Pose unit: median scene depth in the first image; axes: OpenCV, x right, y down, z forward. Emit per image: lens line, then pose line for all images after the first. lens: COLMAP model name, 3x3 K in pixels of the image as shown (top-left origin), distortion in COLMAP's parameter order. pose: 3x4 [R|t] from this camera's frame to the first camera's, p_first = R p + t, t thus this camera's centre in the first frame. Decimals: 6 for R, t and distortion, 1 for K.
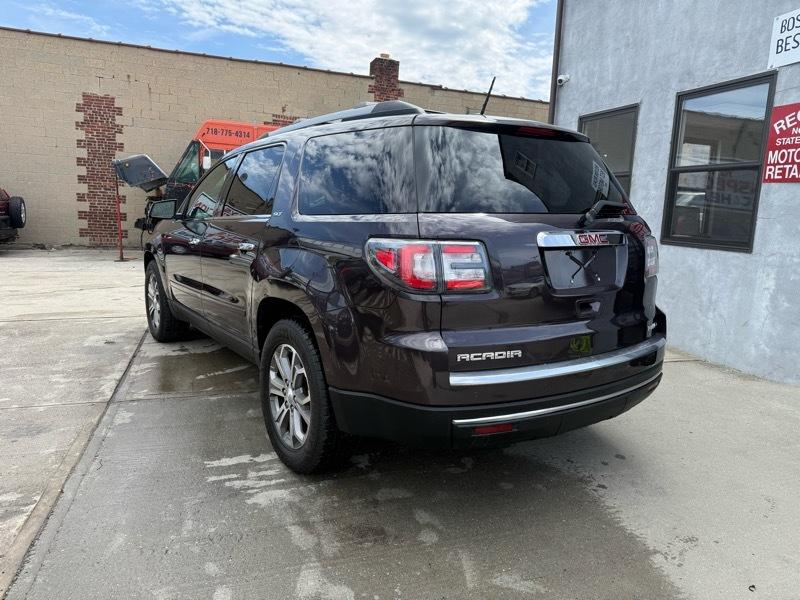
lens RADIAL K [[564.0, 0, 408.8], [0, 564.0, 299.9], [0, 0, 1]] dist [0.001829, -0.006350]
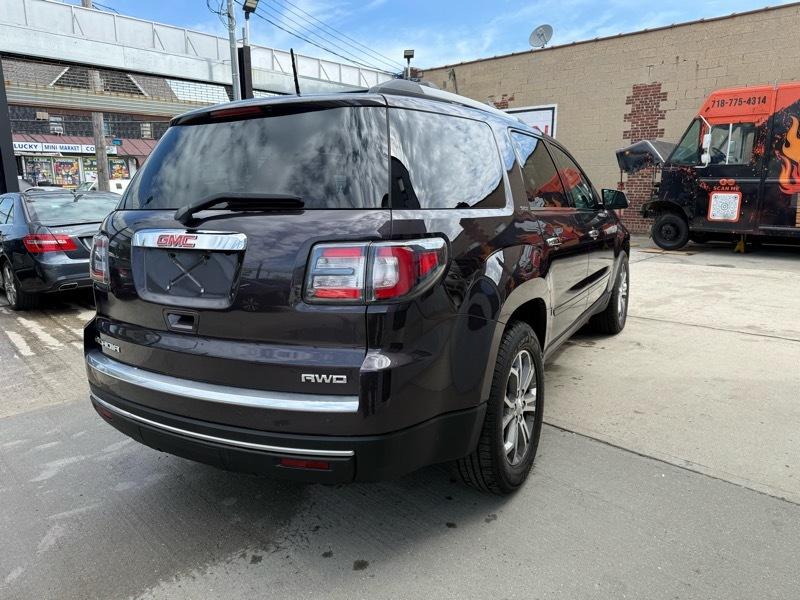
lens RADIAL K [[564.8, 0, 399.0], [0, 564.8, 298.4], [0, 0, 1]] dist [0.018454, -0.028043]
pose [[0.430146, 0.134225, -0.892725, 0.649911], [-0.113194, 0.989100, 0.094175, -0.073201], [0.895635, 0.060542, 0.440651, 0.489618]]
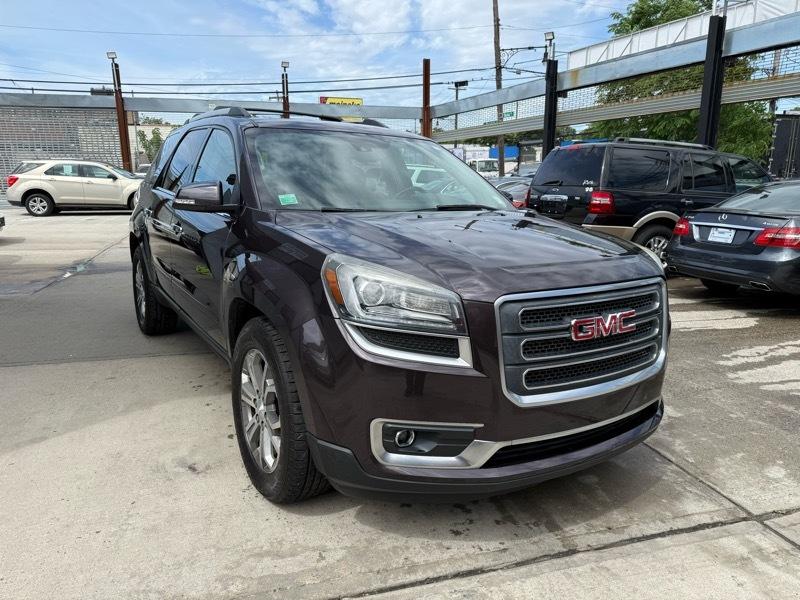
lens RADIAL K [[563.7, 0, 400.0], [0, 563.7, 300.0], [0, 0, 1]] dist [0.002029, -0.007880]
pose [[-0.997735, -0.057919, 0.034223, -0.314556], [-0.041467, 0.930052, 0.365081, -0.317482], [-0.052975, 0.362834, -0.930347, 1.826983]]
